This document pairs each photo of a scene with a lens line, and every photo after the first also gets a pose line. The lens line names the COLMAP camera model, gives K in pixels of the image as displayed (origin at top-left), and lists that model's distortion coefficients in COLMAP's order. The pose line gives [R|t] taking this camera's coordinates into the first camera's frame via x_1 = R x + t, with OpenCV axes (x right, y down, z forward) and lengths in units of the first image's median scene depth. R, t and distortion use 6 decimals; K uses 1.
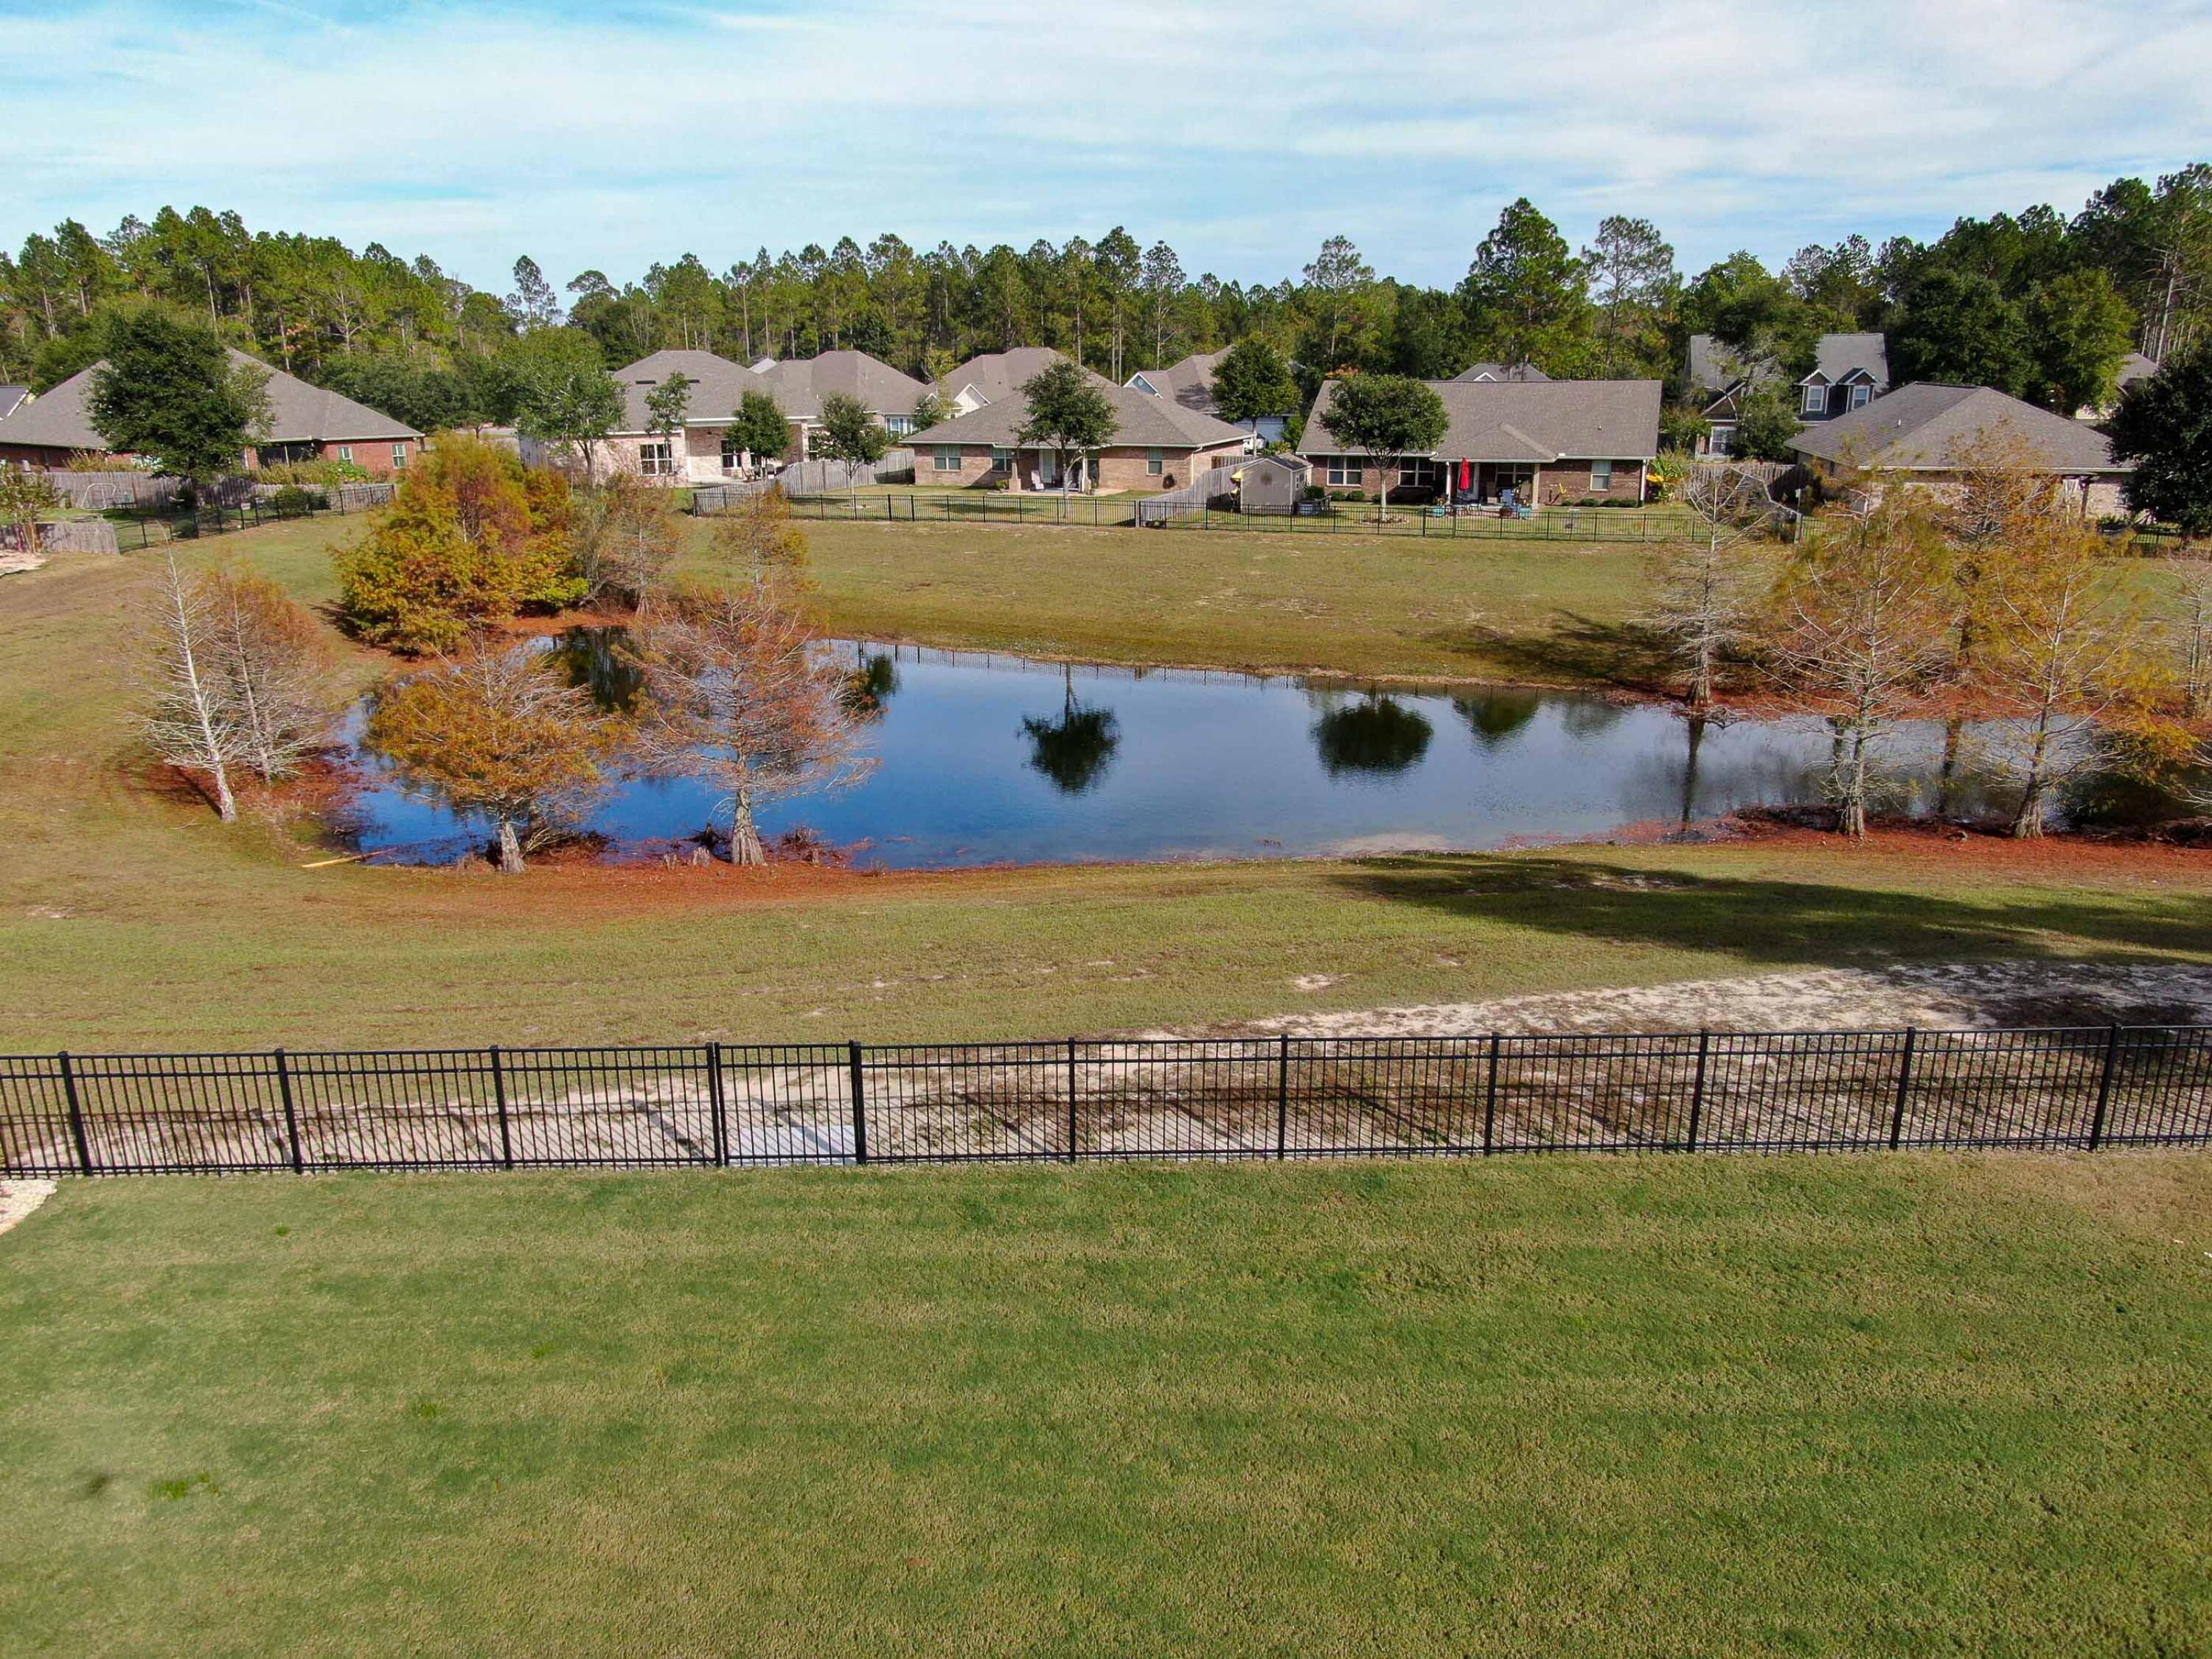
lens RADIAL K [[1579.8, 0, 1118.1], [0, 1579.8, 828.1], [0, 0, 1]] dist [-0.009943, -0.001253]
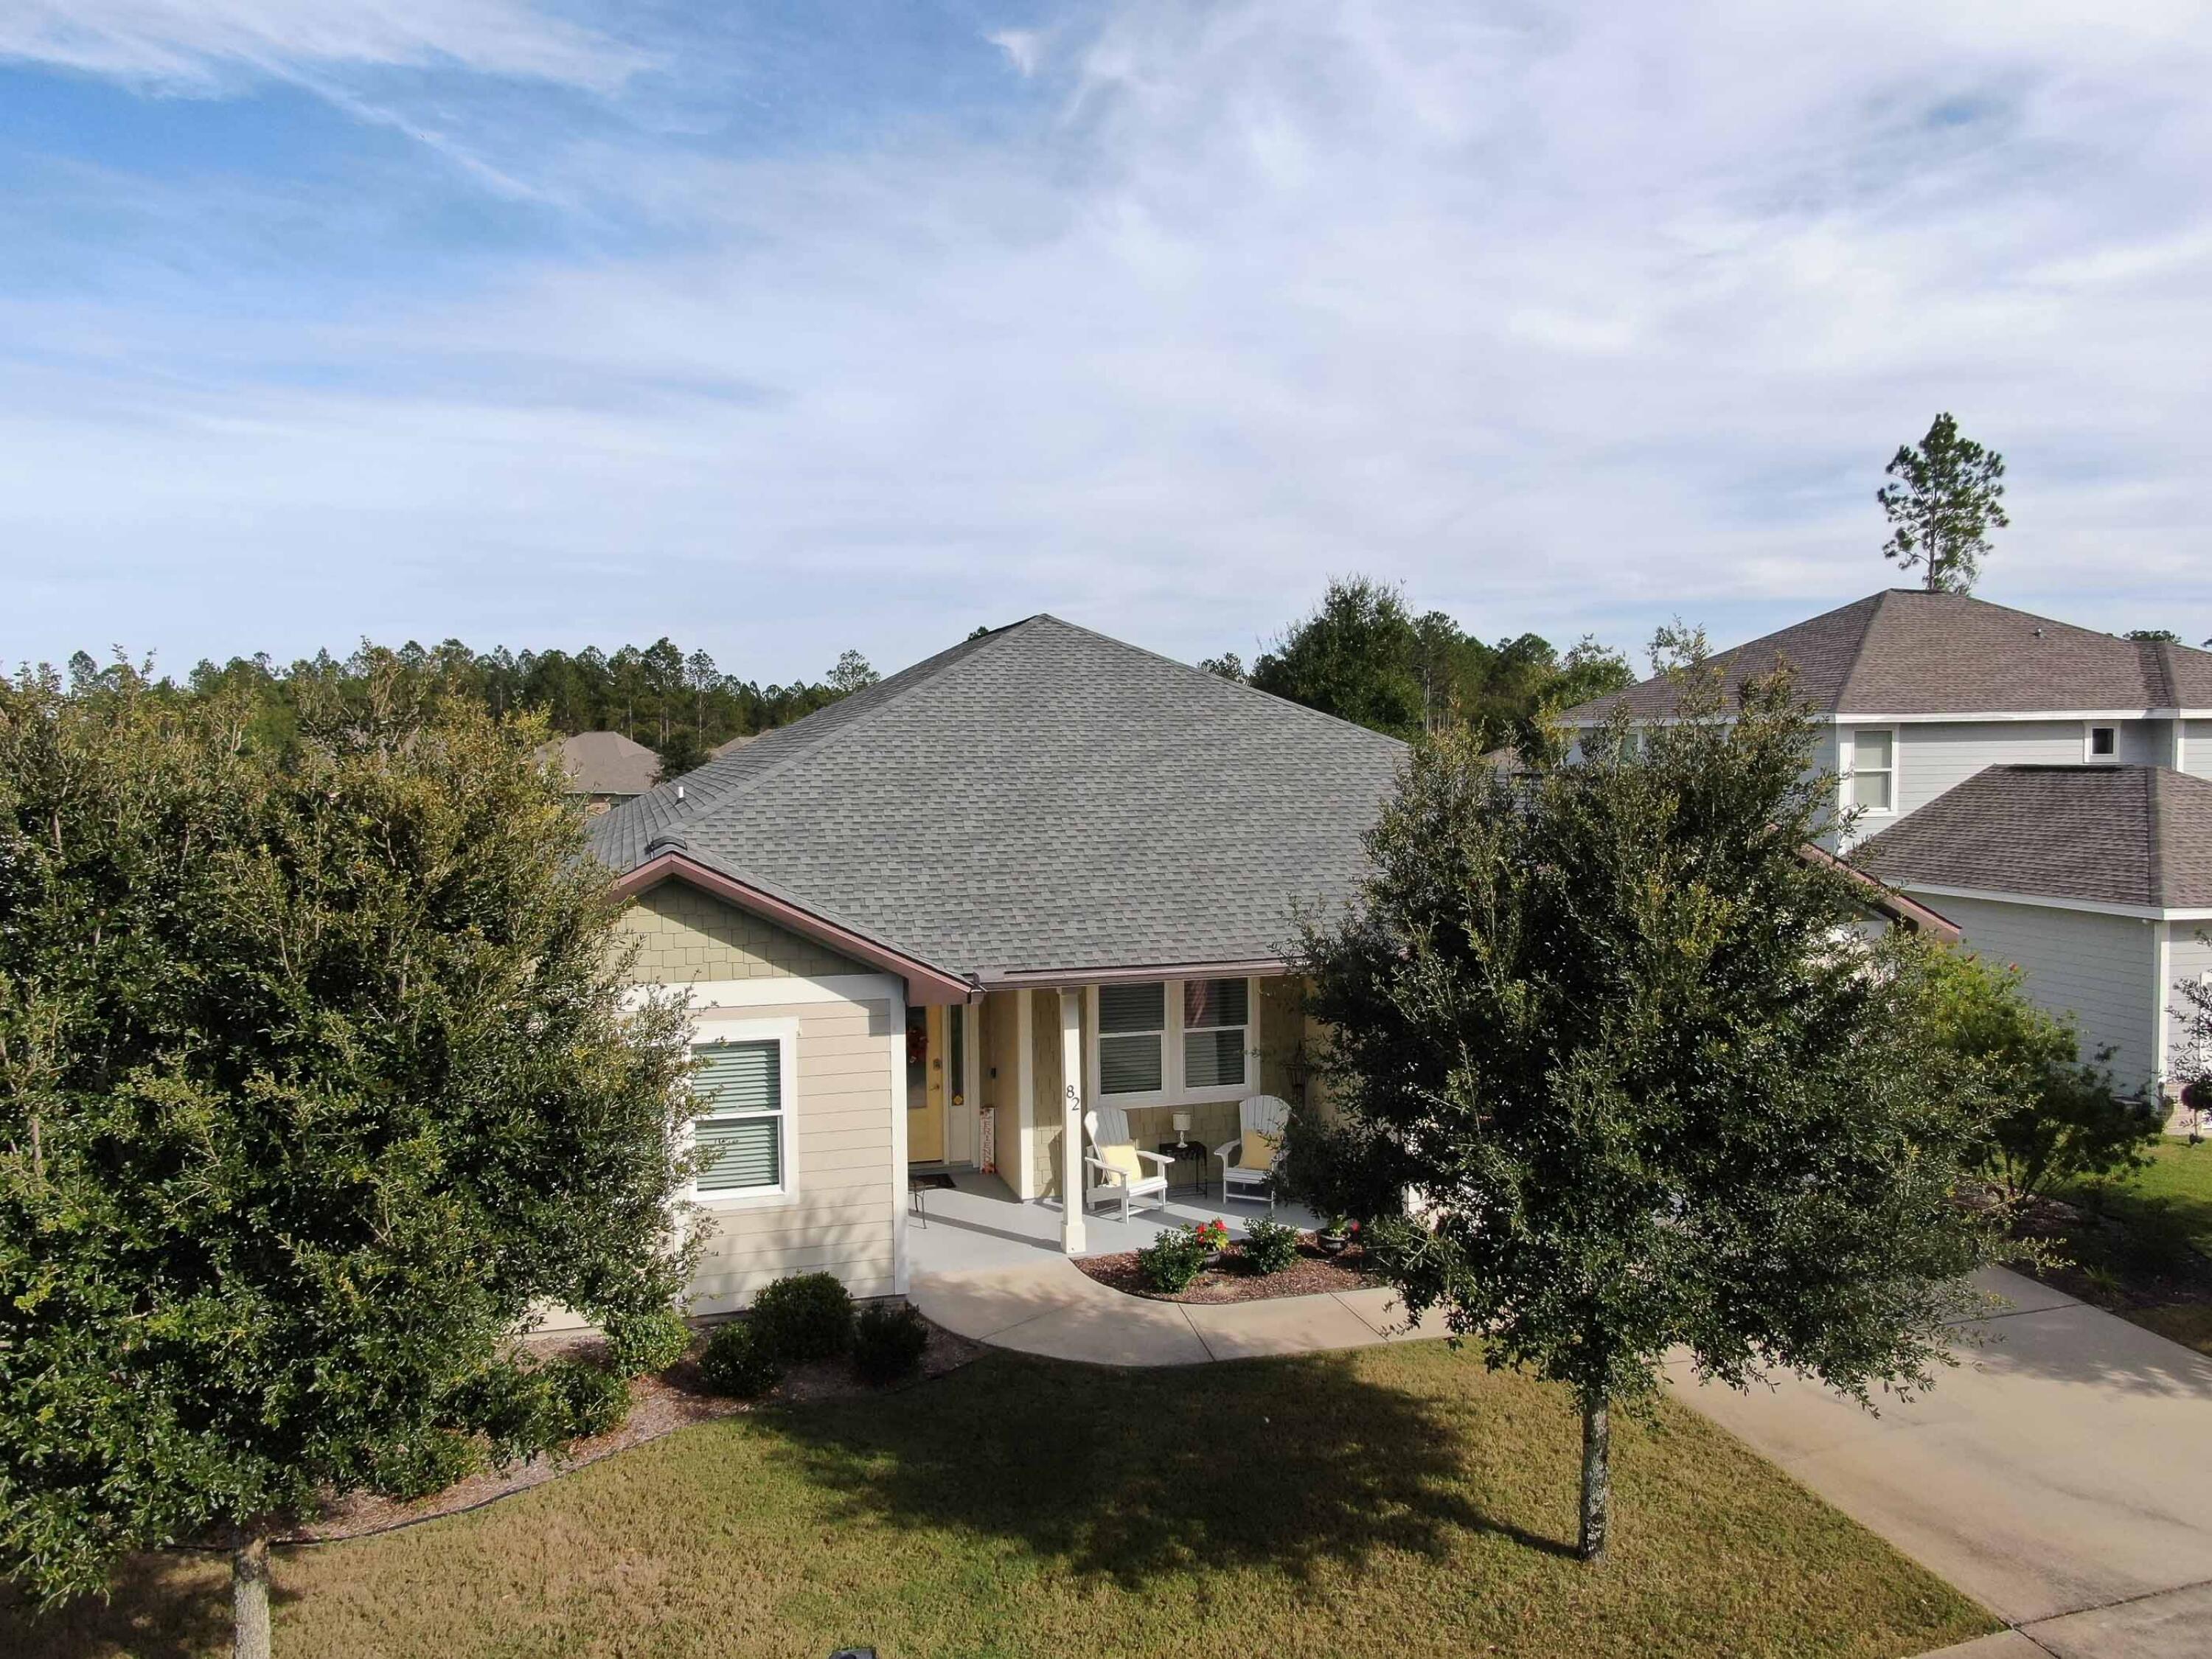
lens RADIAL K [[1579.8, 0, 1118.1], [0, 1579.8, 828.1], [0, 0, 1]] dist [-0.009943, -0.001253]
pose [[0.952474, -0.017110, 0.304138, -0.064785], [0.089479, 0.970090, -0.225650, 0.111309], [-0.291180, 0.242140, 0.925517, -0.319584]]
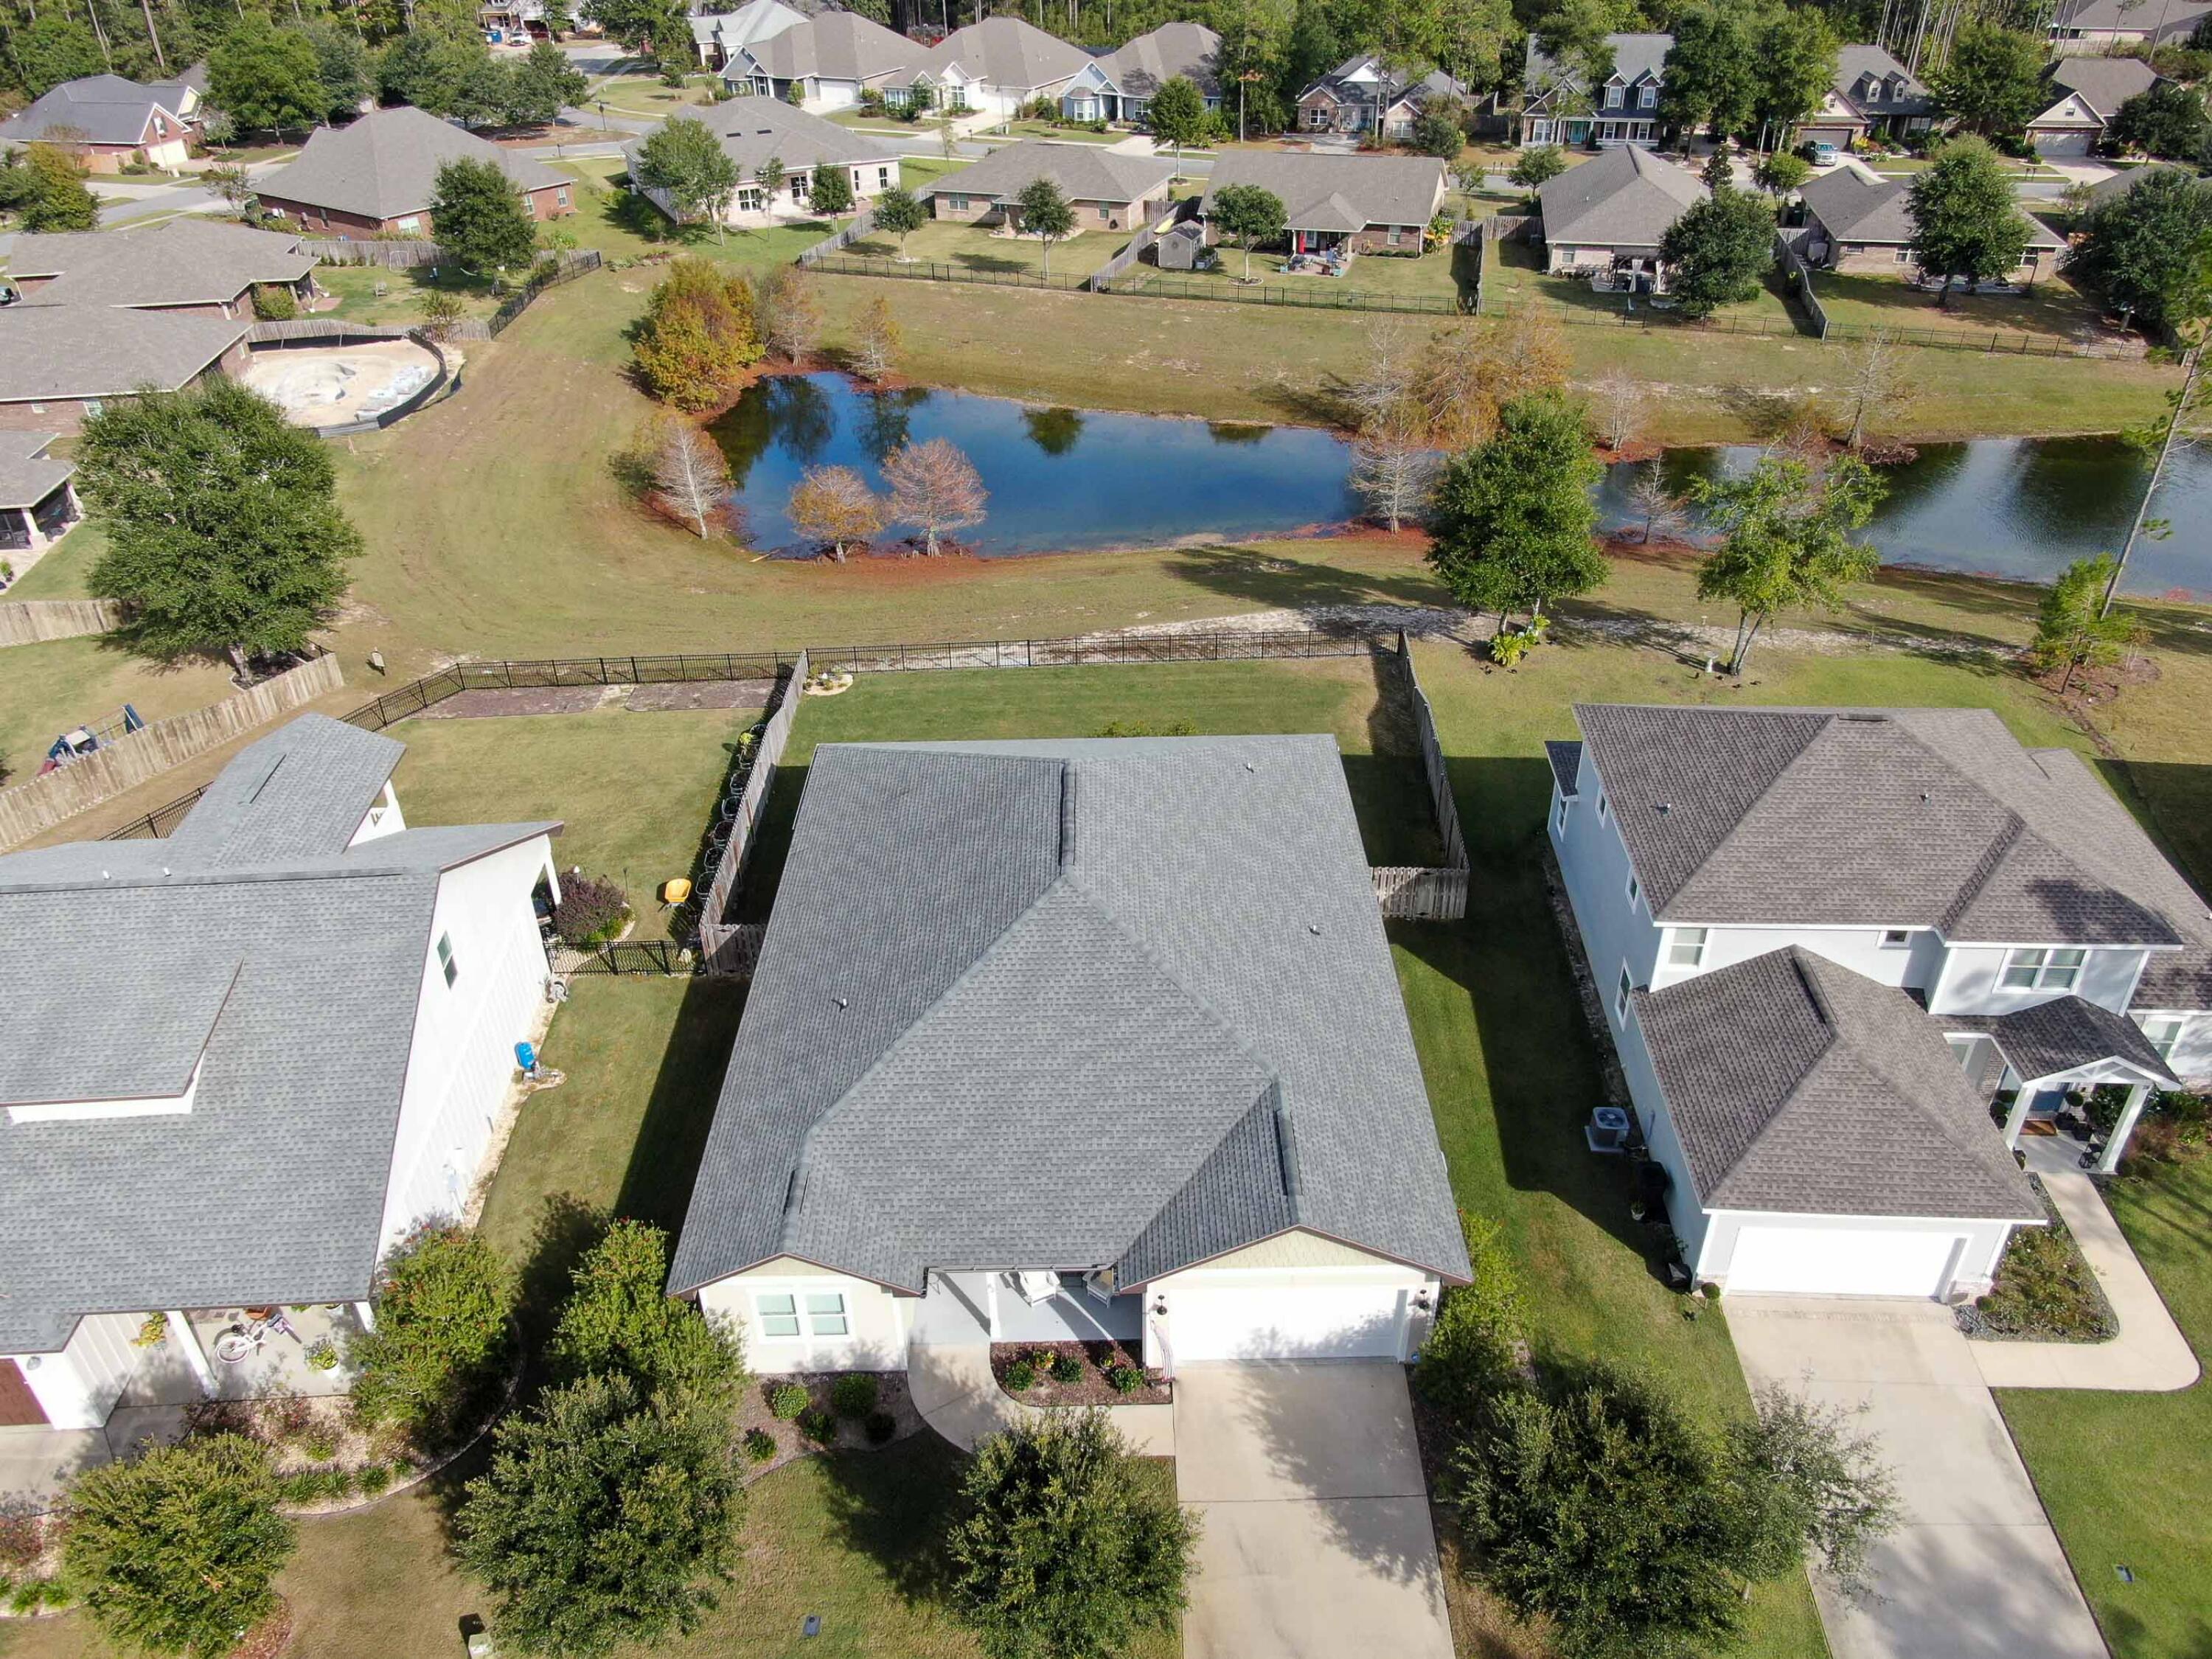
lens RADIAL K [[1579.8, 0, 1118.1], [0, 1579.8, 828.1], [0, 0, 1]] dist [-0.009943, -0.001253]
pose [[0.999639, -0.021591, 0.015986, 0.000928], [0.016122, 0.958116, 0.285927, -0.083092], [-0.021490, -0.285566, 0.958118, -0.455939]]
